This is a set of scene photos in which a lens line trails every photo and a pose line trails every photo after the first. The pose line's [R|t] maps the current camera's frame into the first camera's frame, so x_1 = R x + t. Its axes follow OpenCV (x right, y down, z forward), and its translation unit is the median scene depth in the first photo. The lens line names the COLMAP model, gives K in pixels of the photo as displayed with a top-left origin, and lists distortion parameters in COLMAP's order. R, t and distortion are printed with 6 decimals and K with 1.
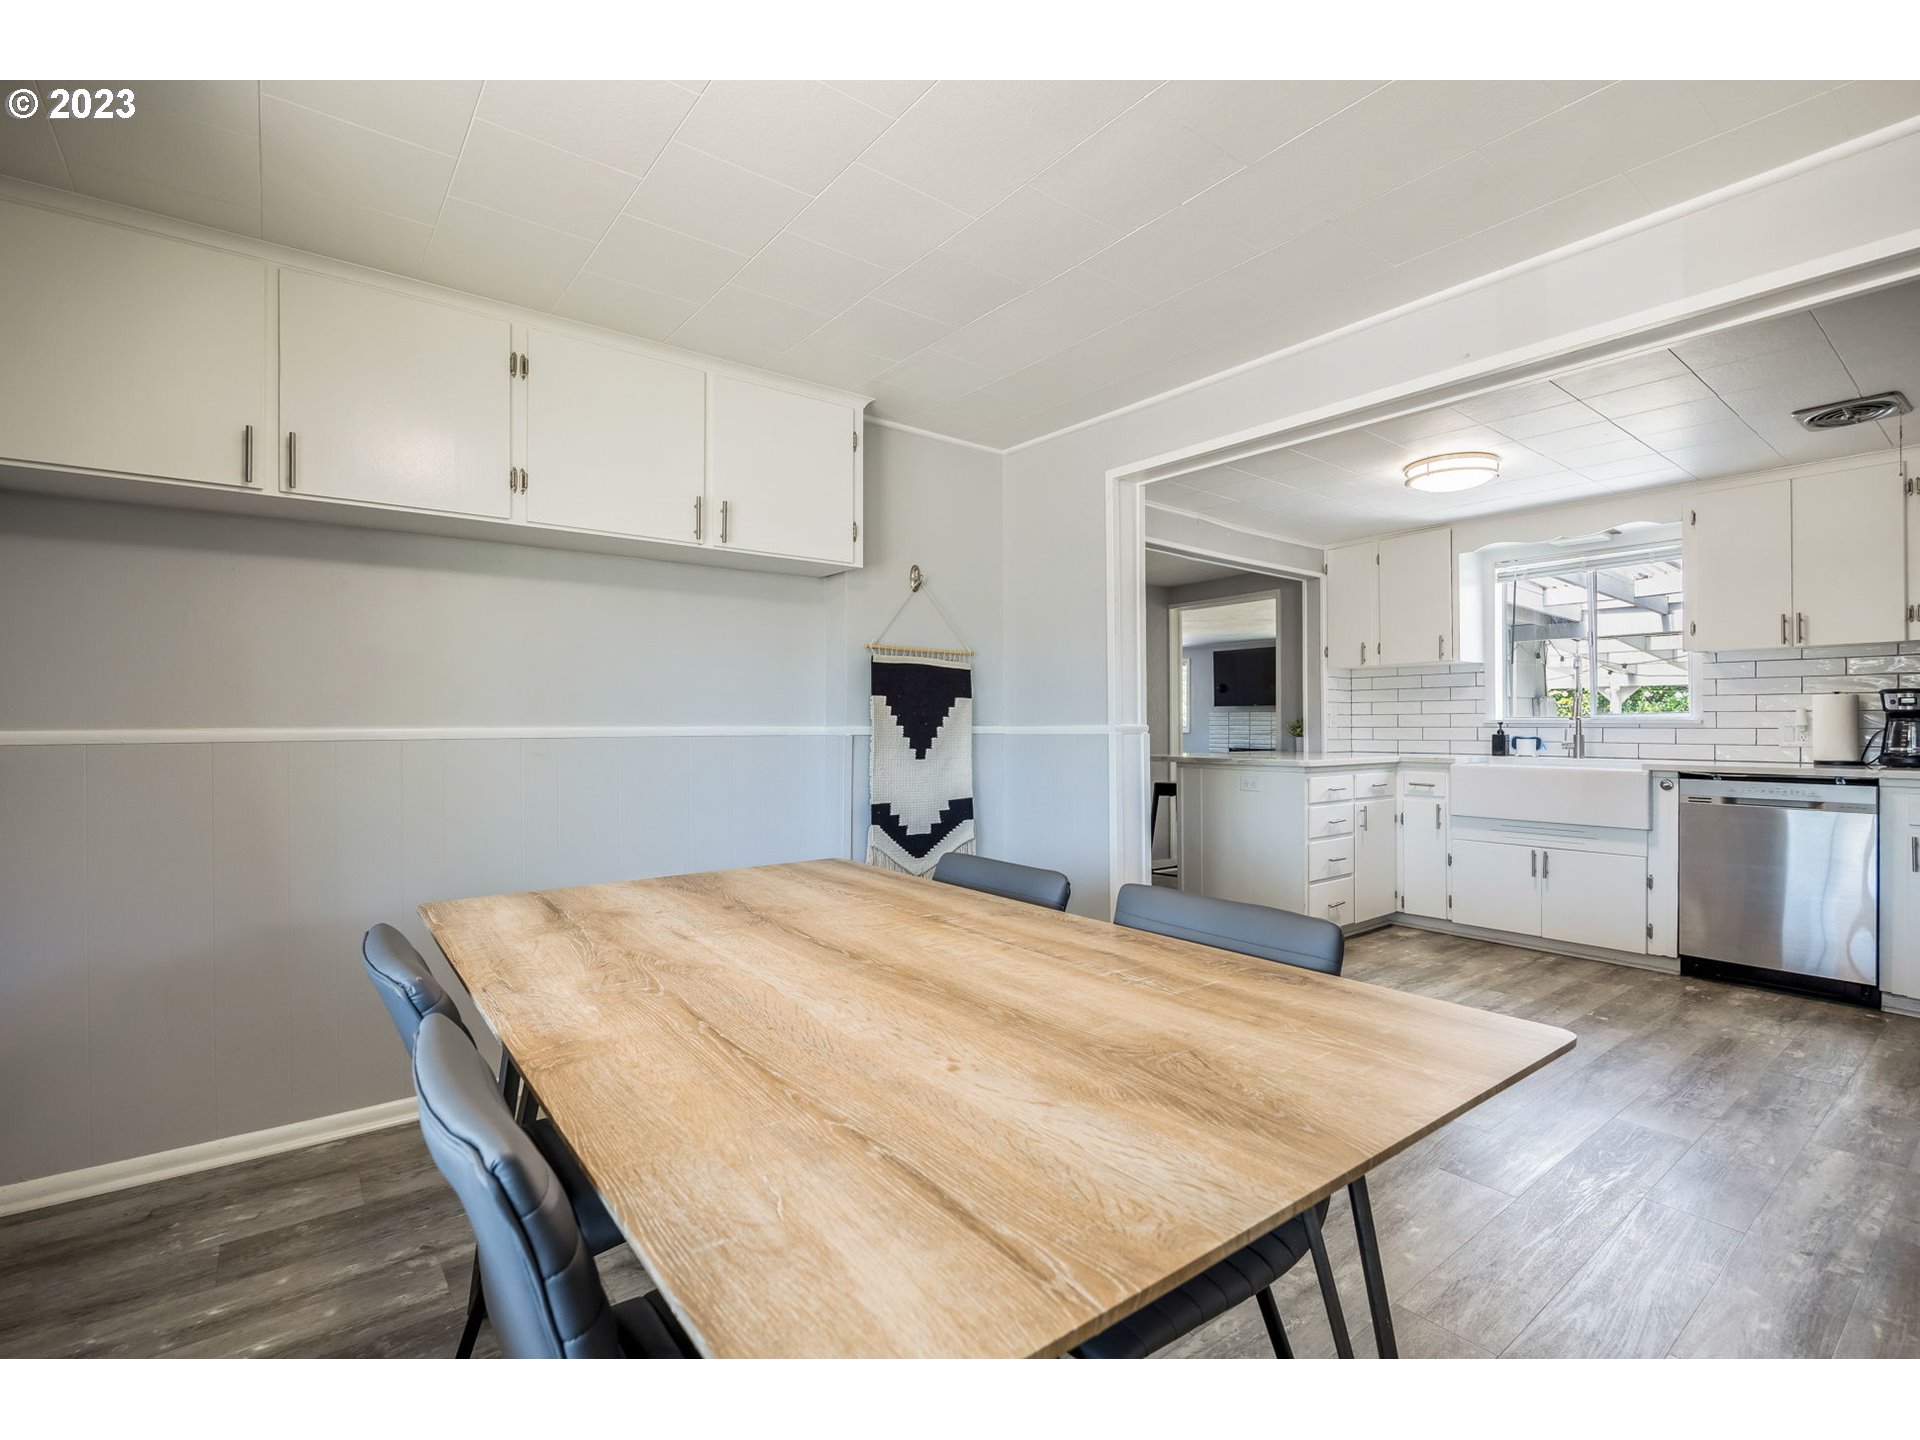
lens RADIAL K [[775.2, 0, 947.4], [0, 775.2, 716.5], [0, 0, 1]] dist [0.001155, 0.000319]
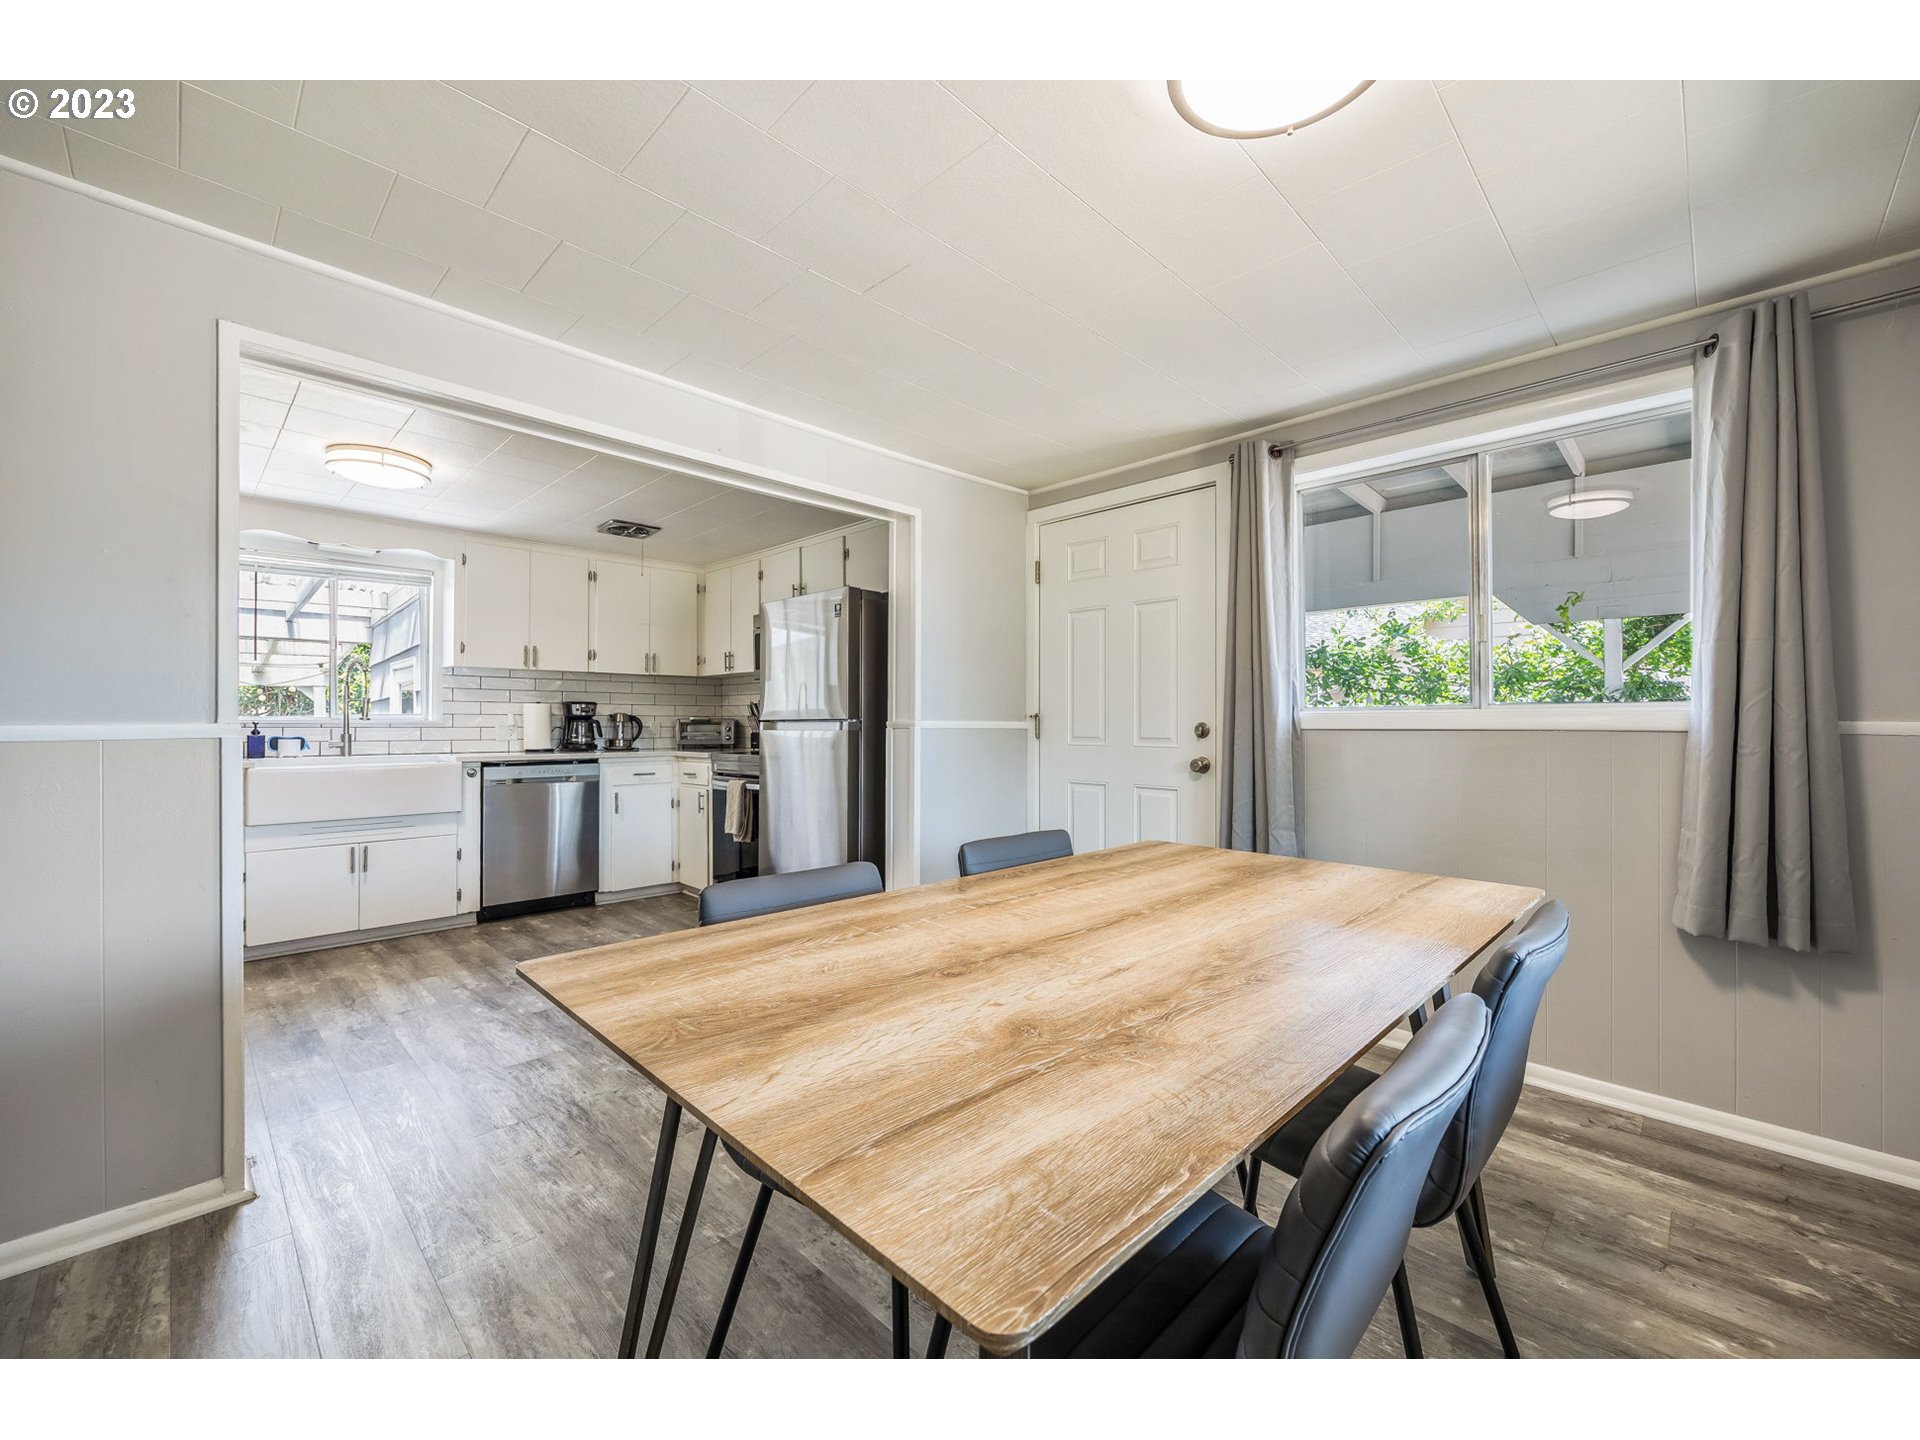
lens RADIAL K [[775.2, 0, 947.4], [0, 775.2, 716.5], [0, 0, 1]] dist [0.001155, 0.000319]
pose [[-0.063218, 0.025499, 0.997674, -0.384257], [-0.009379, 0.999614, -0.026143, 0.026881], [-0.997956, -0.011009, -0.062954, 0.362753]]
